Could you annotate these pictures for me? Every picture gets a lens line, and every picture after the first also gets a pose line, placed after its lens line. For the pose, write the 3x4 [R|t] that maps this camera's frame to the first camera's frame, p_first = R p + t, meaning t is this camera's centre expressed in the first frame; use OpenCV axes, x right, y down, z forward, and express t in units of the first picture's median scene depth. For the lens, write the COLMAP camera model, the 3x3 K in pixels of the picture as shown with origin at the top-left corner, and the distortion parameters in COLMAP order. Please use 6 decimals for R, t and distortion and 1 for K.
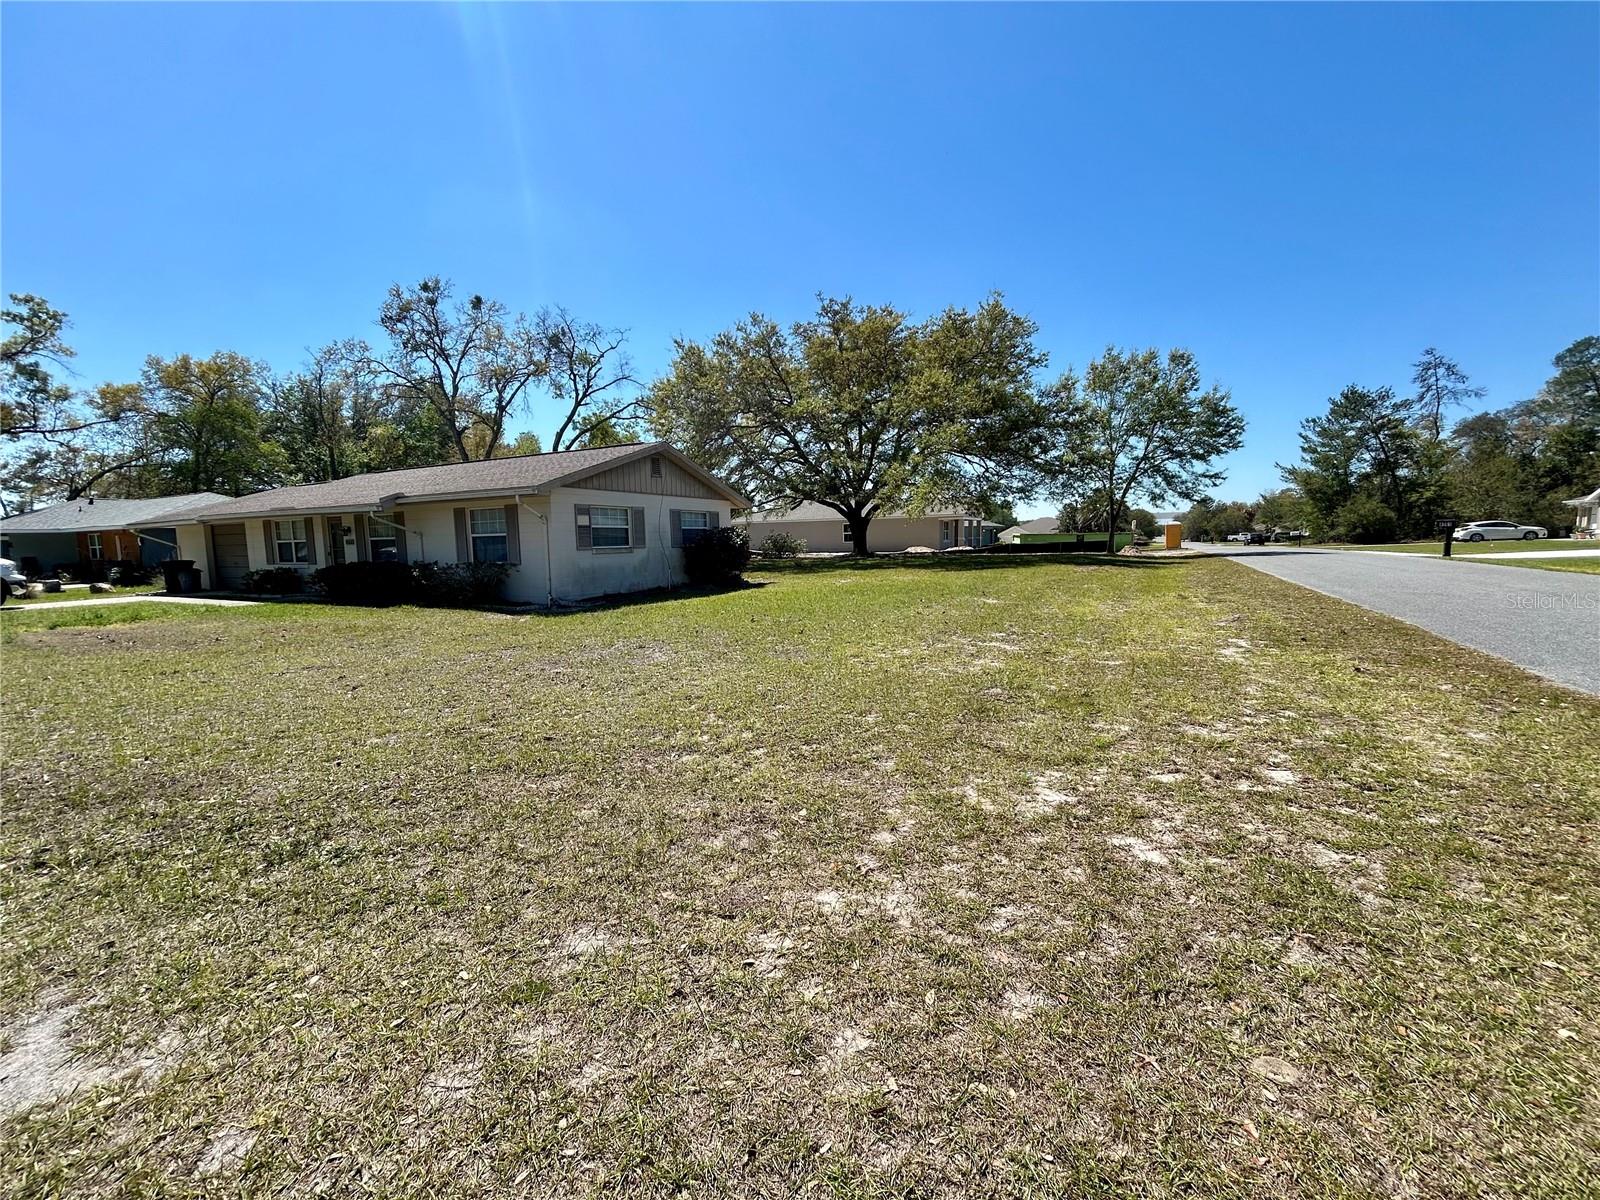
lens RADIAL K [[645.1, 0, 803.4], [0, 645.1, 592.1], [0, 0, 1]] dist [-0.000706, 0.000141]
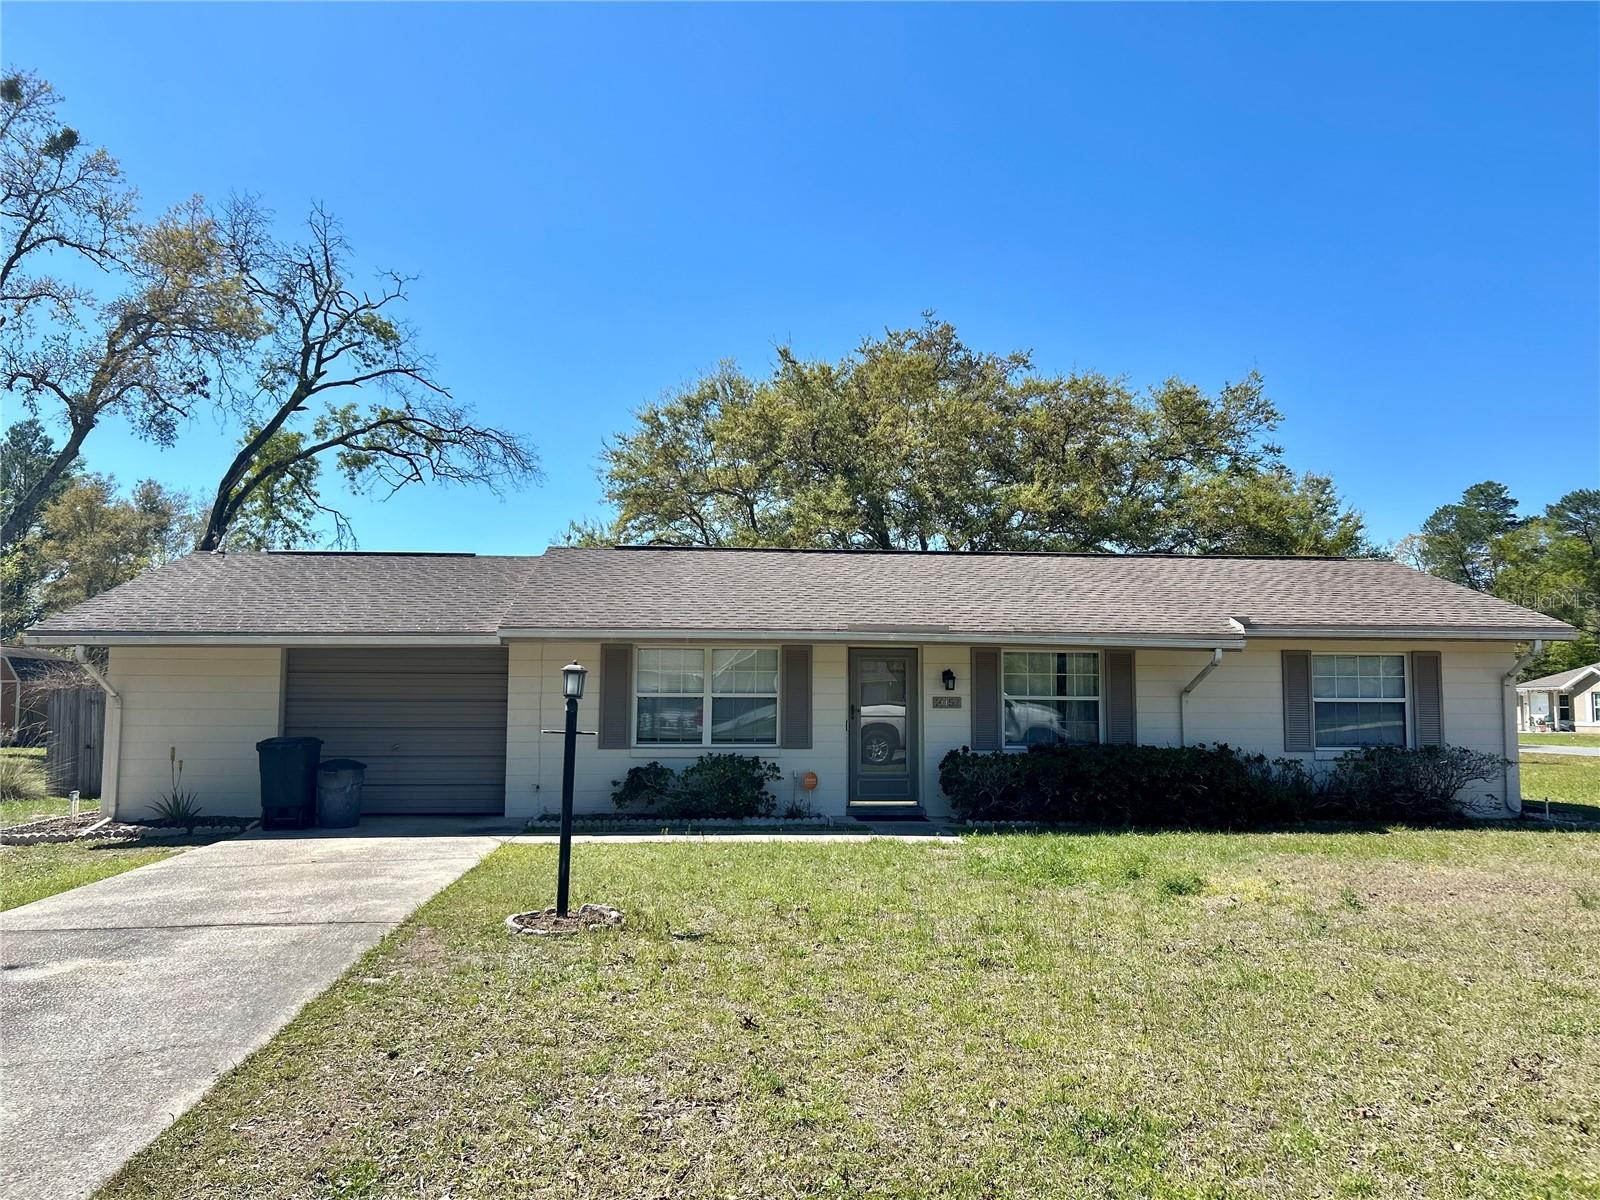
lens RADIAL K [[1201.4, 0, 792.5], [0, 1201.4, 599.6], [0, 0, 1]] dist [0.044987, -0.054294]
pose [[0.841067, 0.070589, 0.536306, -0.555021], [0.025589, 0.985147, -0.169797, -0.001591], [-0.540326, 0.156534, 0.826768, 0.131155]]
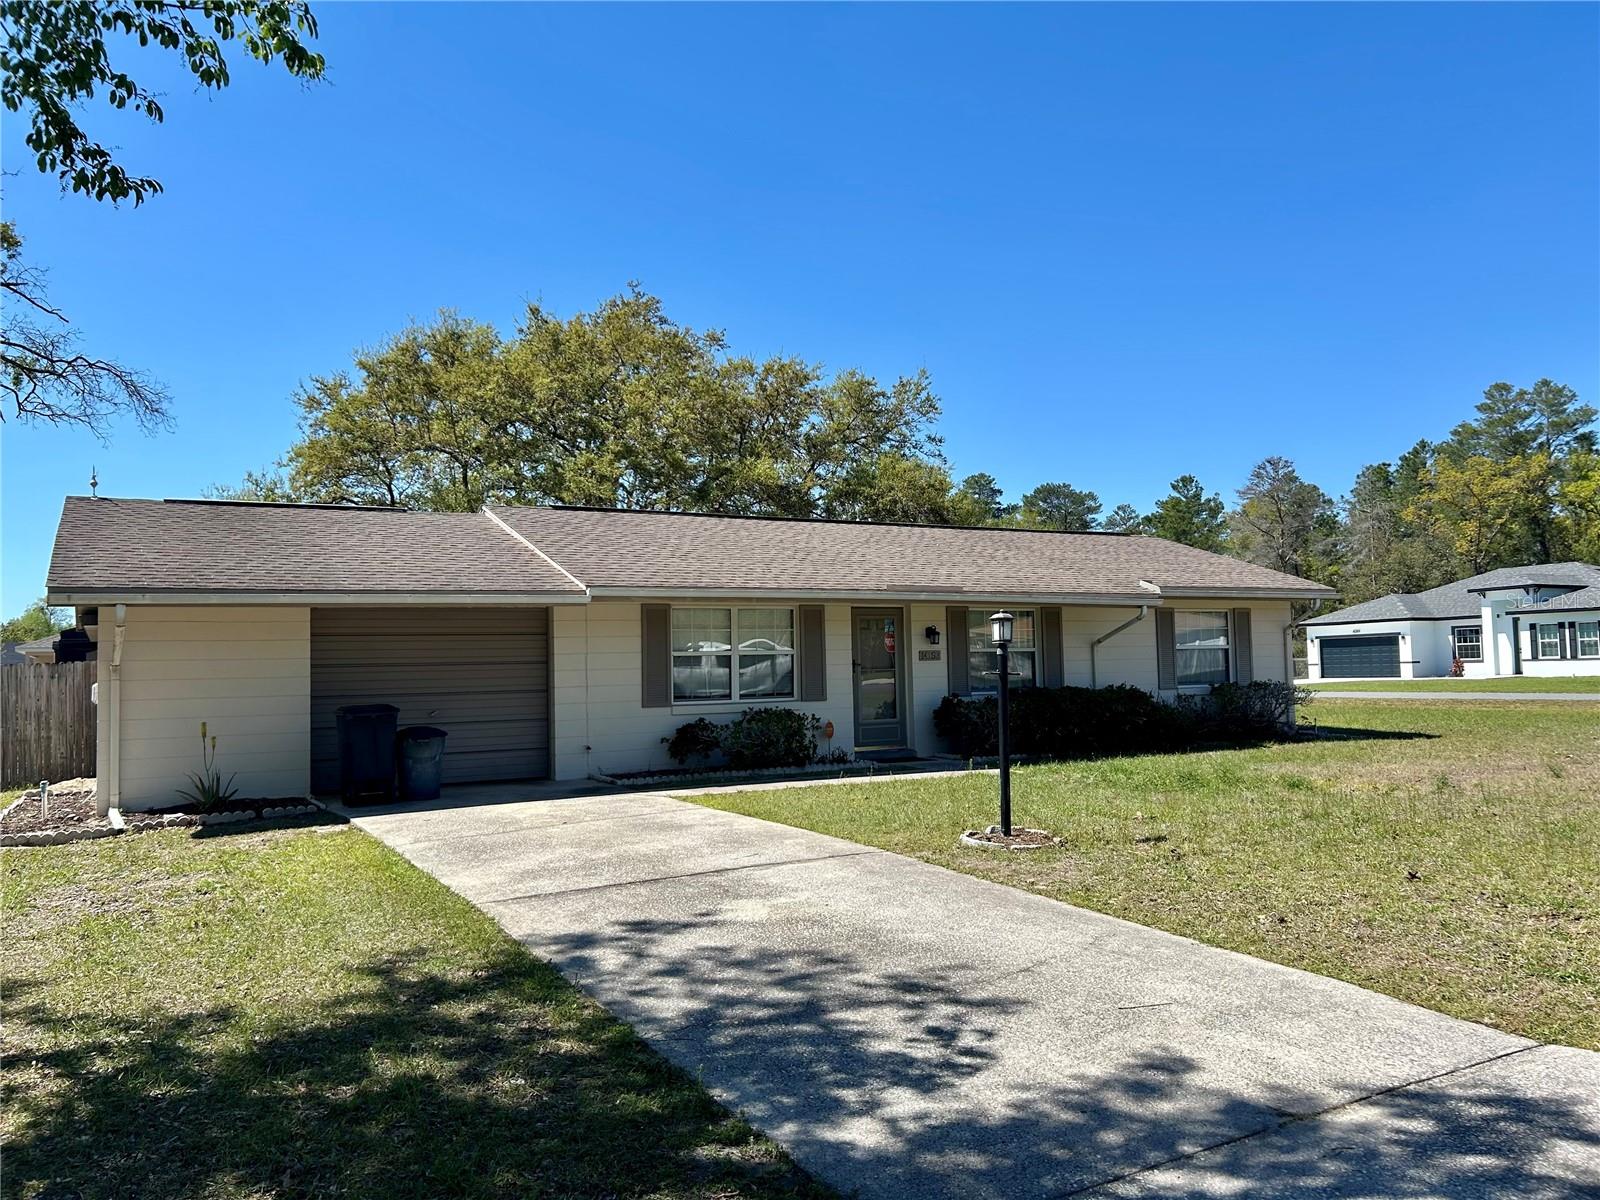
lens RADIAL K [[1201.4, 0, 801.1], [0, 1201.4, 600.6], [0, 0, 1]] dist [0.044987, -0.054294]
pose [[0.541103, 0.056682, 0.839044, -0.694289], [0.084874, 0.988951, -0.121545, -0.004133], [-0.836662, 0.136981, 0.530313, 0.235616]]
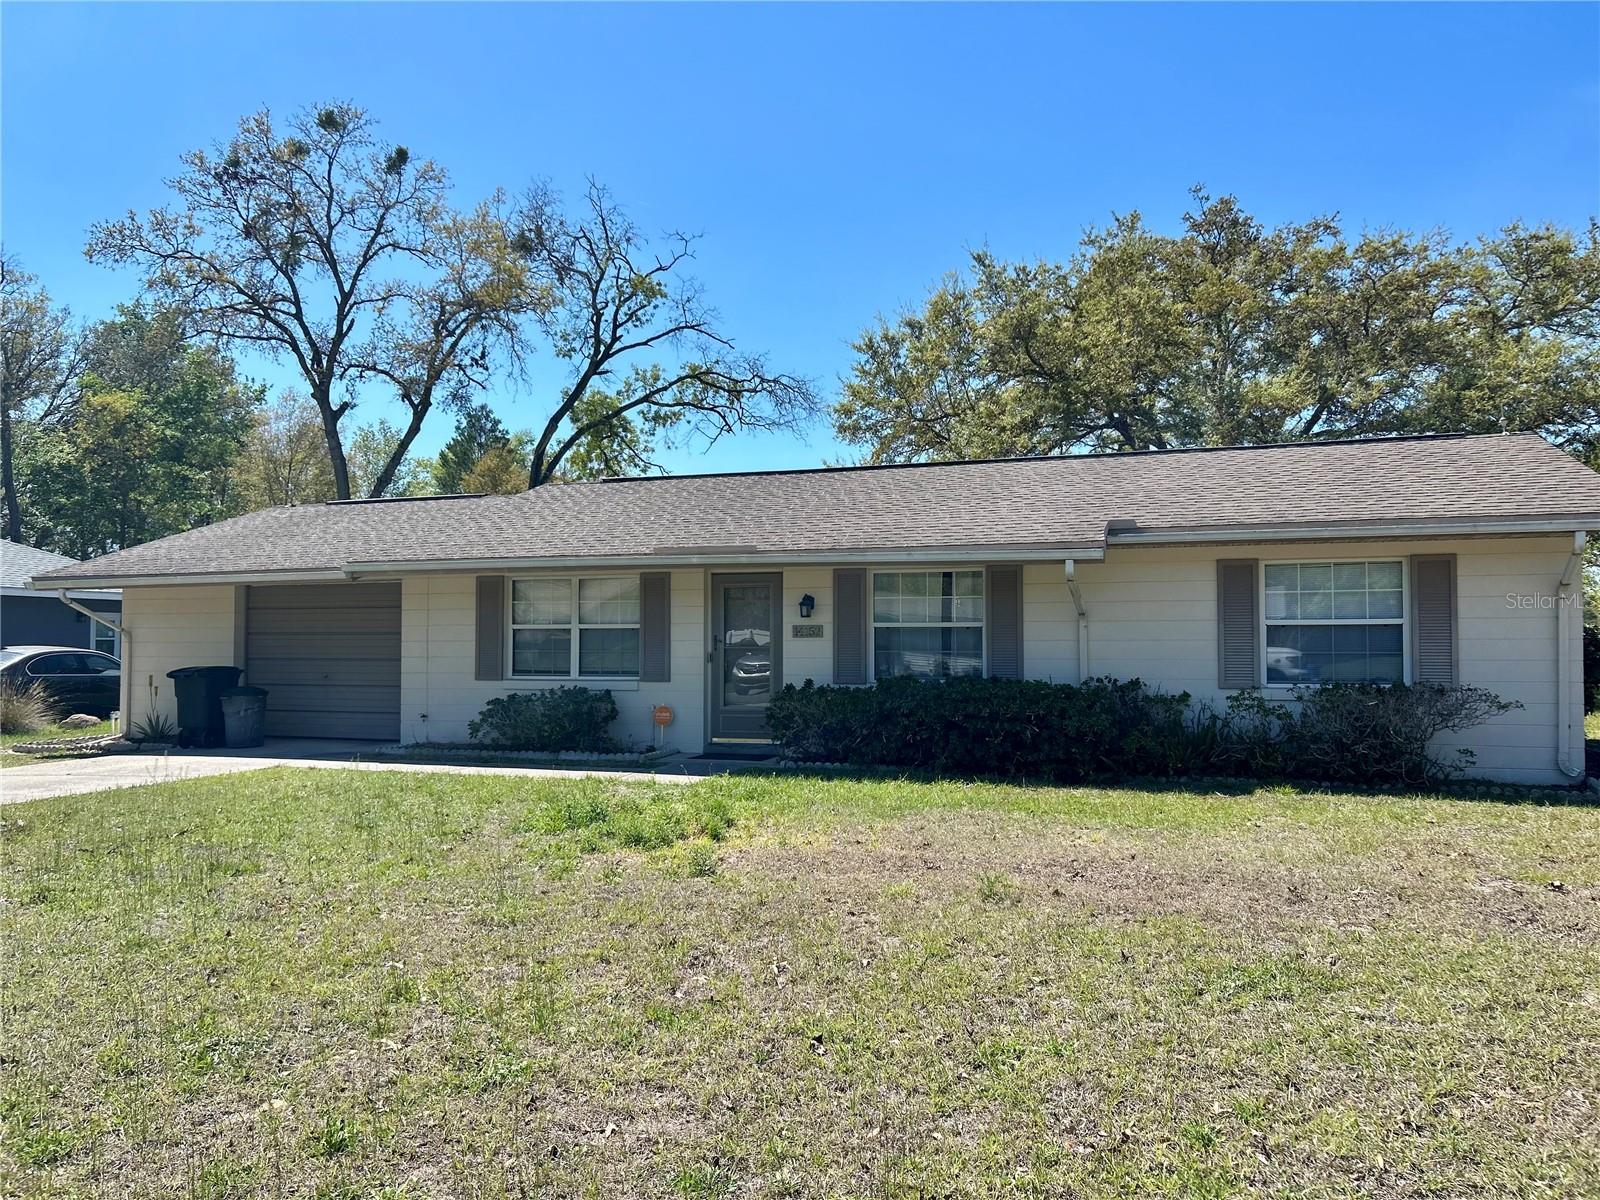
lens RADIAL K [[1201.4, 0, 791.7], [0, 1201.4, 603.3], [0, 0, 1]] dist [0.044987, -0.054294]
pose [[0.988443, 0.025505, 0.149430, -0.358931], [-0.006764, 0.992183, -0.124606, 0.001632], [-0.151440, 0.122155, 0.980889, 0.091439]]
